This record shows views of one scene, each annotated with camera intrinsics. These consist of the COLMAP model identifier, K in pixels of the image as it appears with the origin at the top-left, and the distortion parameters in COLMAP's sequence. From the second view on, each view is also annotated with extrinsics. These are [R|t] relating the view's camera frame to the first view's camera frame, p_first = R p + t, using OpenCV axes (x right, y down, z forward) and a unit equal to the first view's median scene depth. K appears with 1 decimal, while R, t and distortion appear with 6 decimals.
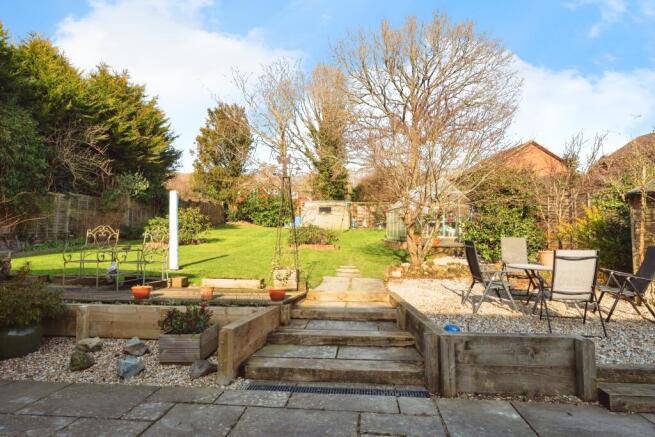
lens RADIAL K [[329.3, 0, 332.6], [0, 329.3, 199.1], [0, 0, 1]] dist [-0.000590, 0.000487]
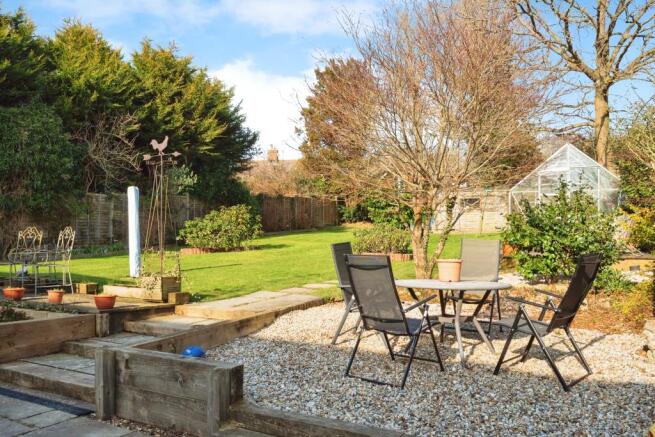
lens RADIAL K [[482.2, 0, 327.4], [0, 482.2, 220.8], [0, 0, 1]] dist [0.015758, -0.000004]
pose [[0.915779, -0.014545, -0.401419, 0.274422], [0.040532, 0.997590, 0.056320, 0.006841], [0.399632, -0.067847, 0.914161, 0.021207]]
